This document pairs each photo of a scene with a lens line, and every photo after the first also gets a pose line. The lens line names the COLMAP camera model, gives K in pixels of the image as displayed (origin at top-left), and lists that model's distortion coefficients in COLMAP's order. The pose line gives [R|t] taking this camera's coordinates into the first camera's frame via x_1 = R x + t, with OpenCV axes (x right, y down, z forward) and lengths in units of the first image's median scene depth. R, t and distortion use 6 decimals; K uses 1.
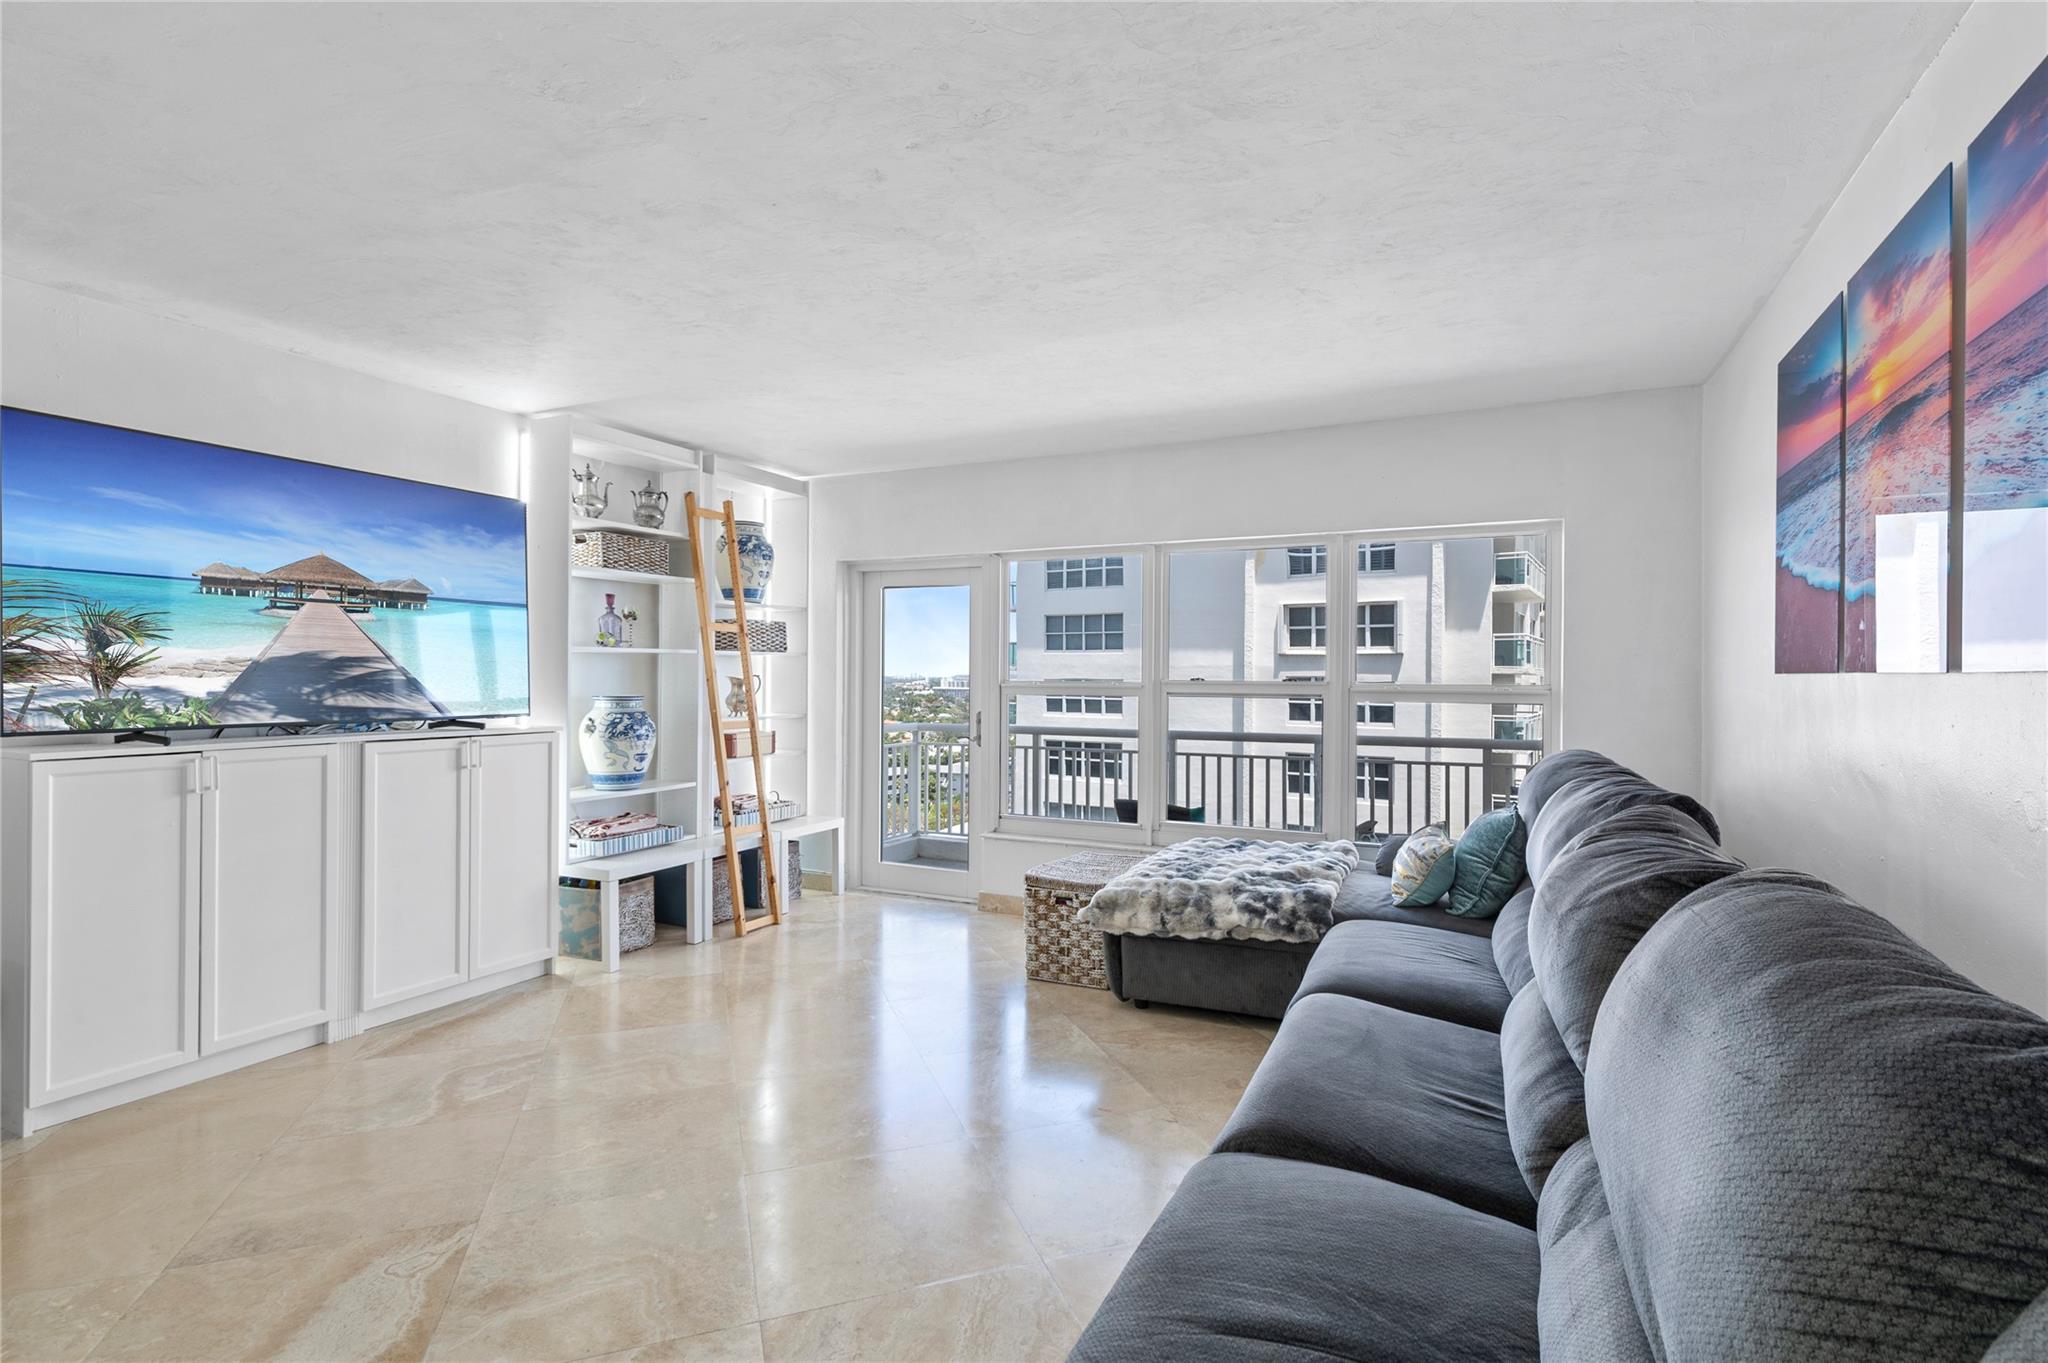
lens RADIAL K [[987.1, 0, 1036.1], [0, 987.1, 683.0], [0, 0, 1]] dist [0.027841, -0.000593]
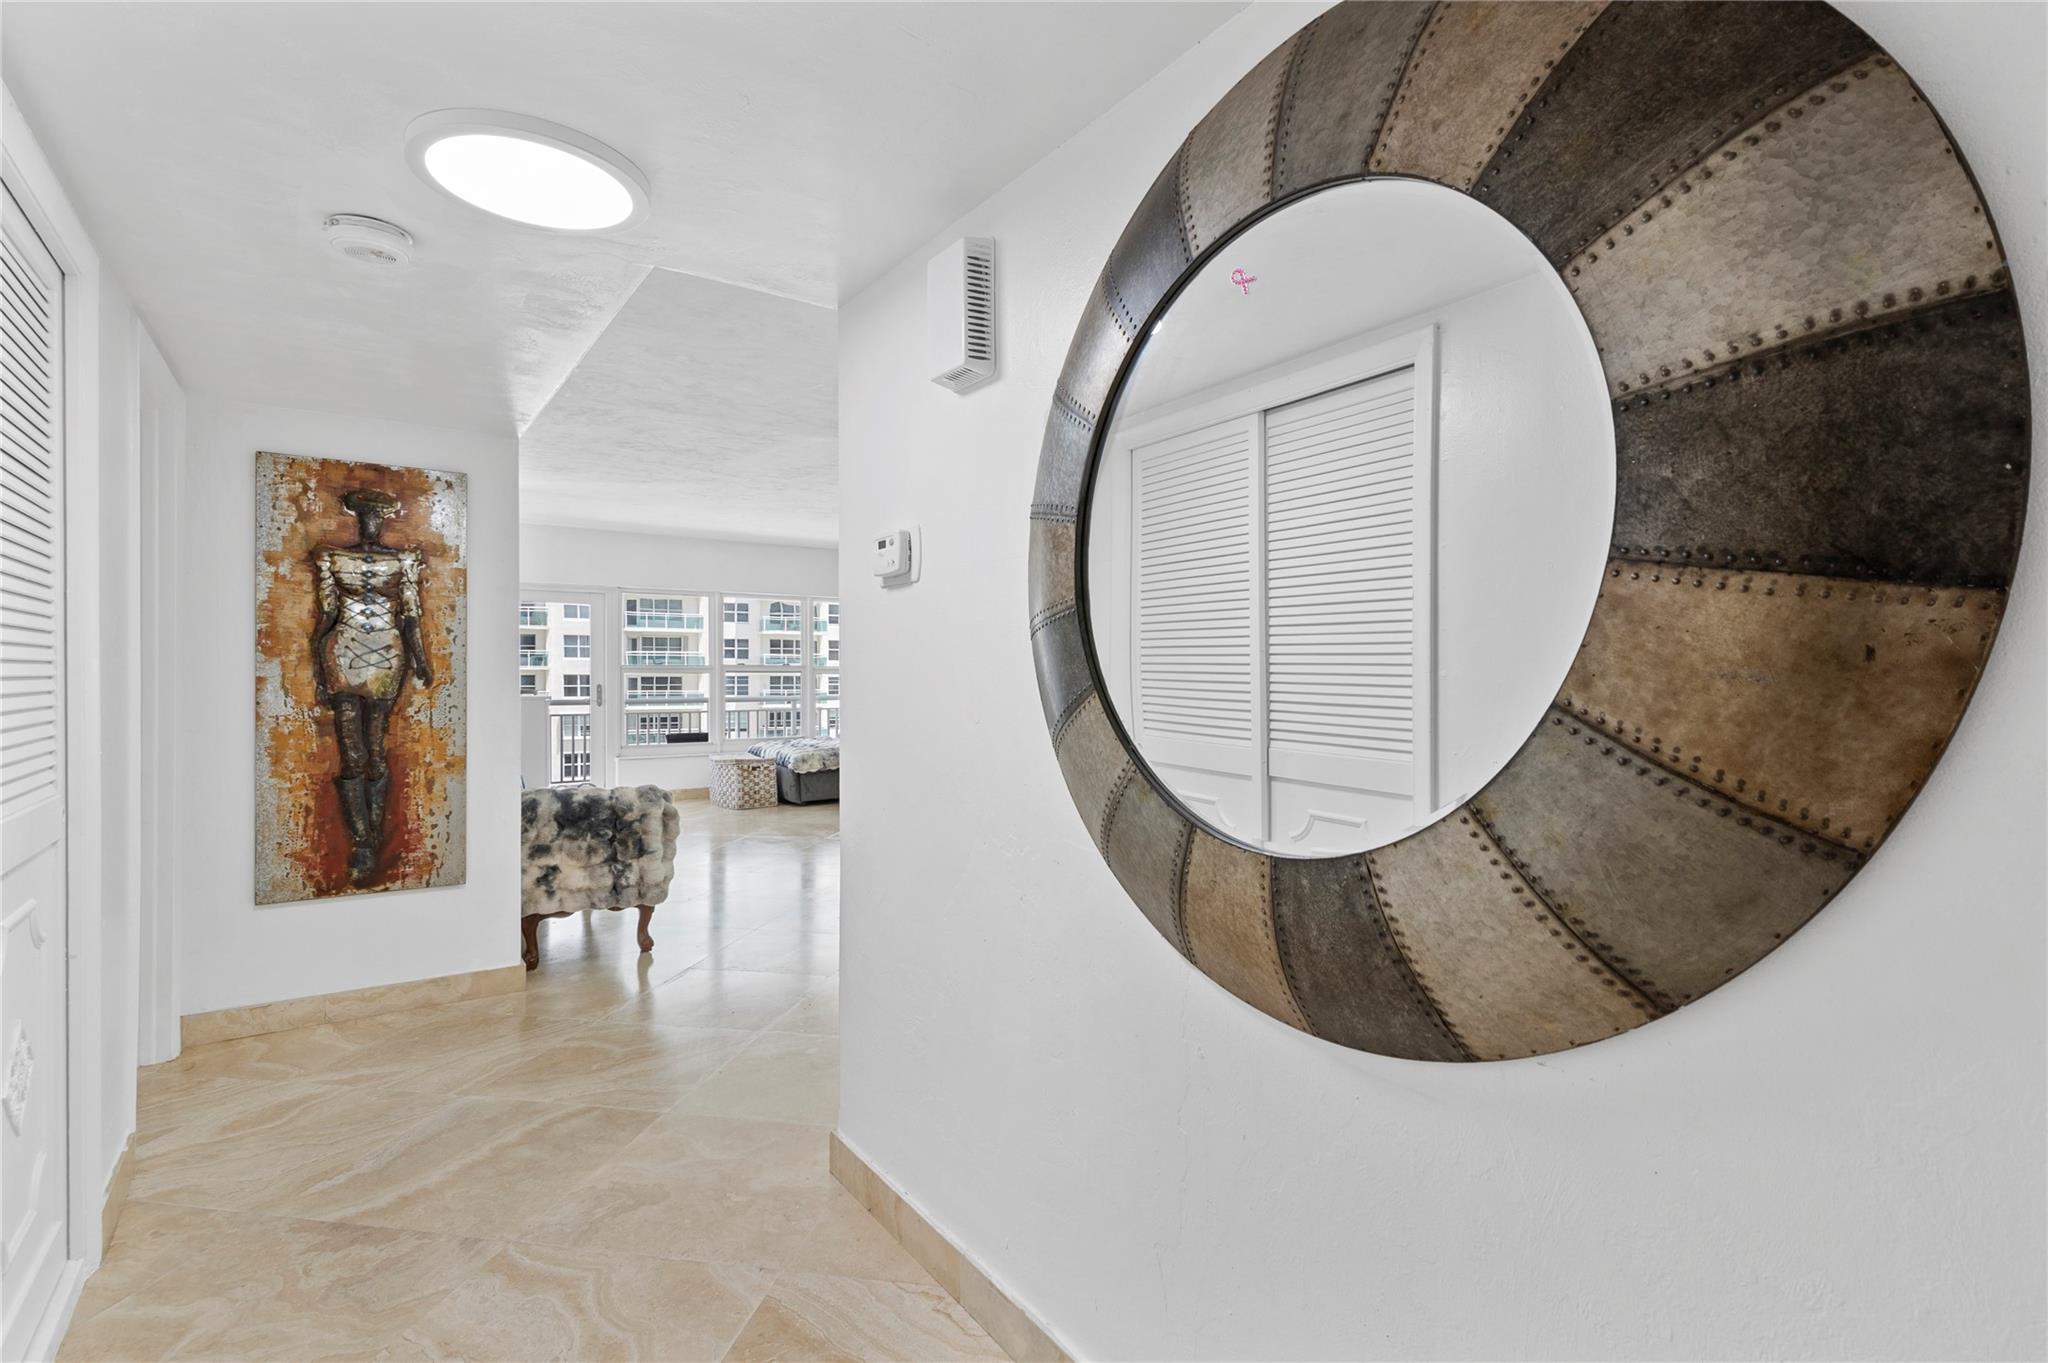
lens RADIAL K [[972.2, 0, 1031.2], [0, 972.2, 683.7], [0, 0, 1]] dist [0.017348, -0.006470]
pose [[0.485896, -0.010274, 0.873956, -1.683626], [0.001357, 0.999939, 0.011000, 0.026254], [-0.874016, -0.004159, 0.485880, -0.564314]]
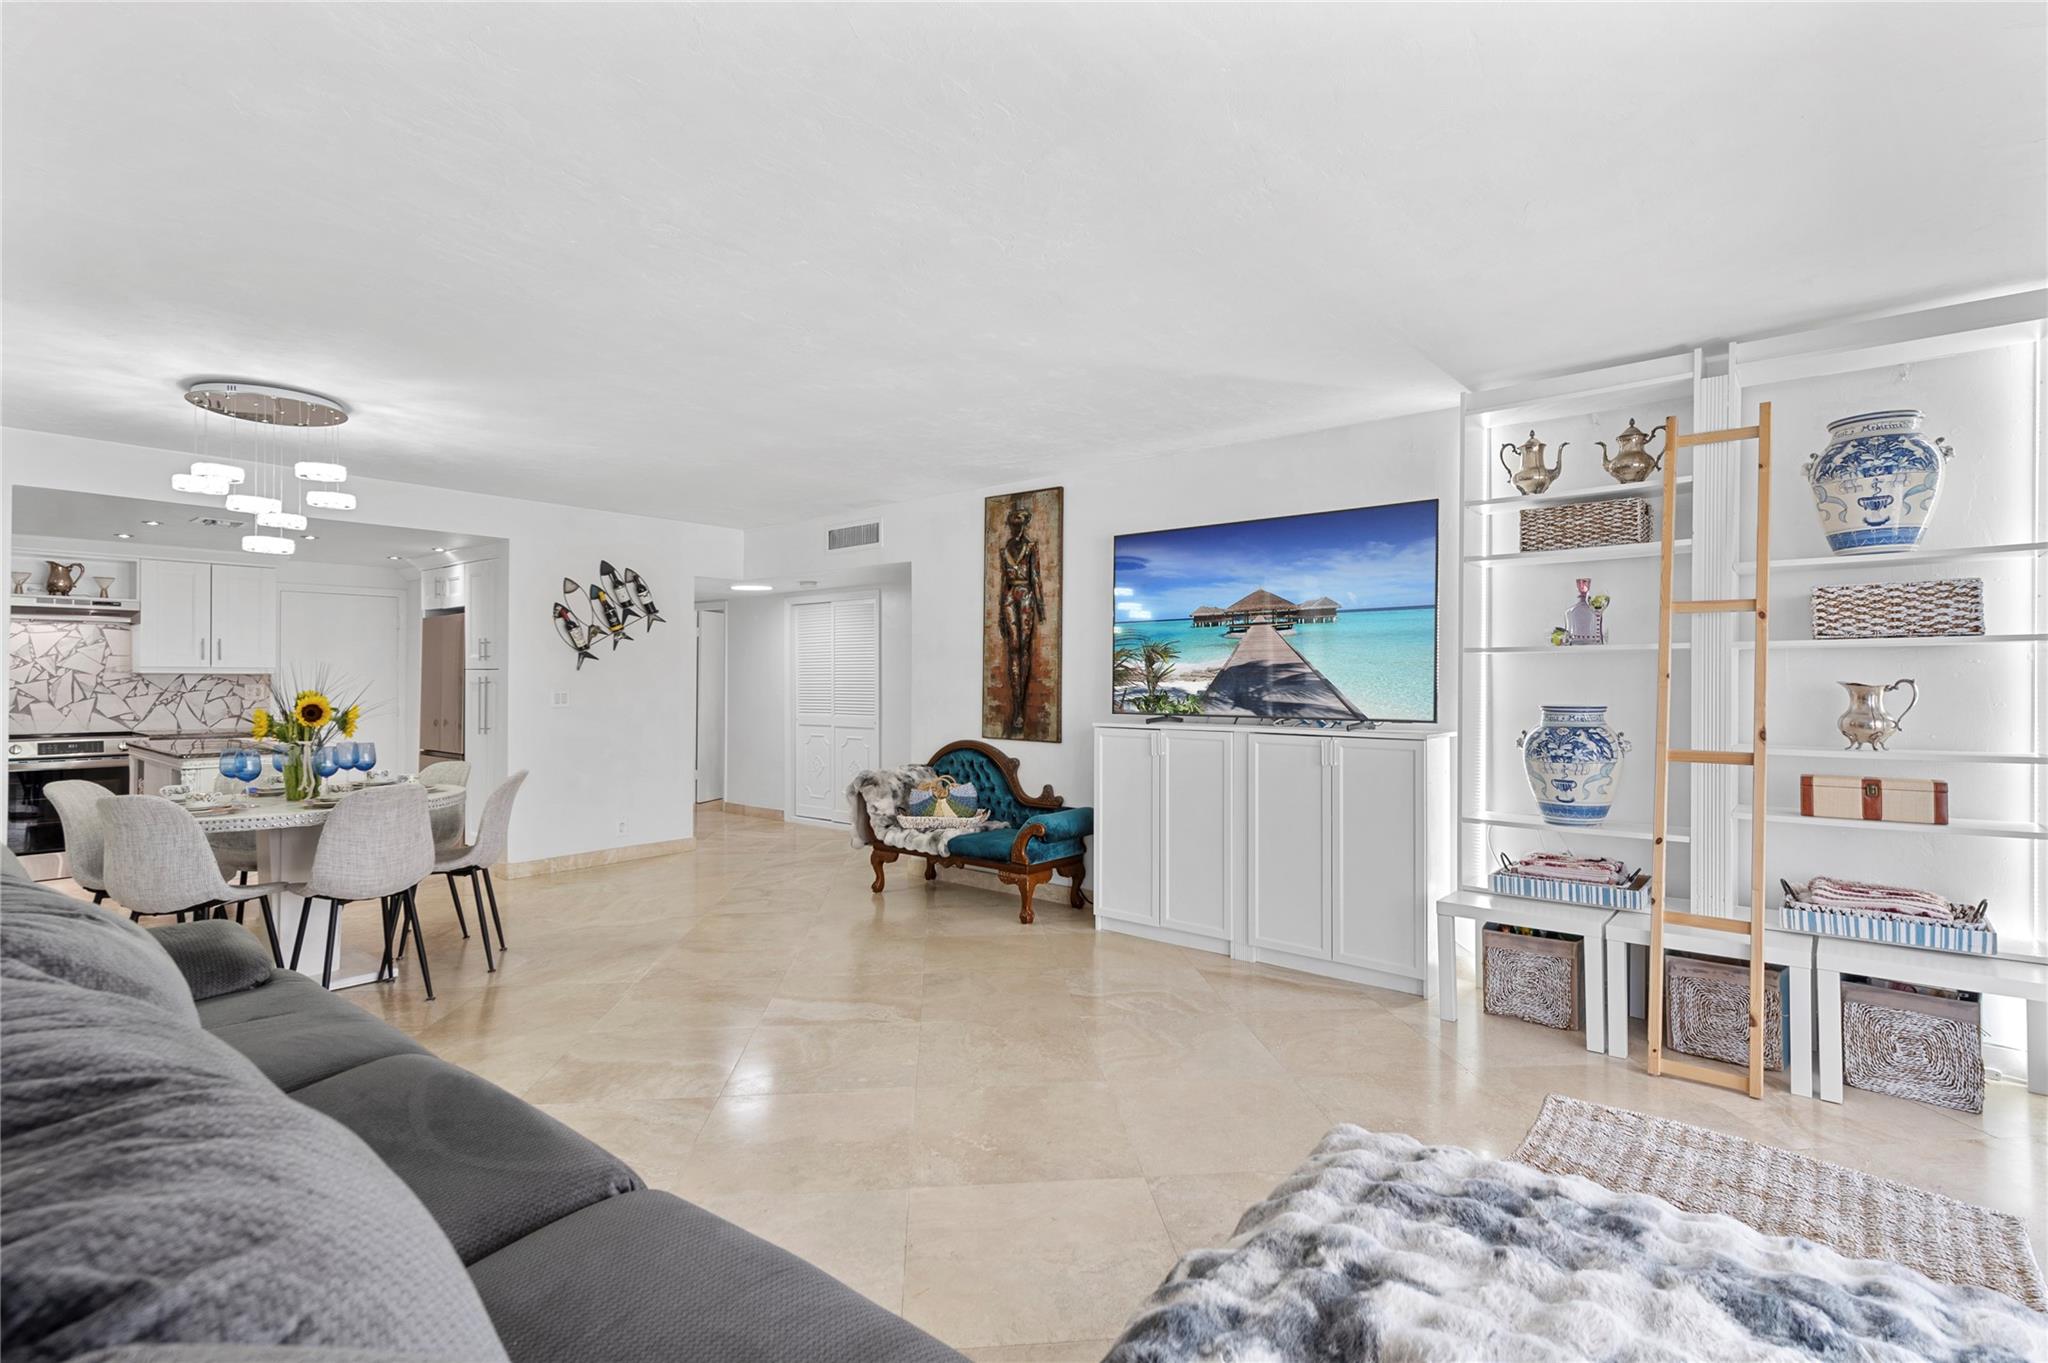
lens RADIAL K [[974.0, 0, 1030.9], [0, 974.0, 672.3], [0, 0, 1]] dist [0.013788, -0.004909]
pose [[-0.245180, -0.010340, -0.969422, 0.597790], [-0.009728, 0.999919, -0.008205, -0.005775], [0.969429, 0.007419, -0.245261, 1.019278]]
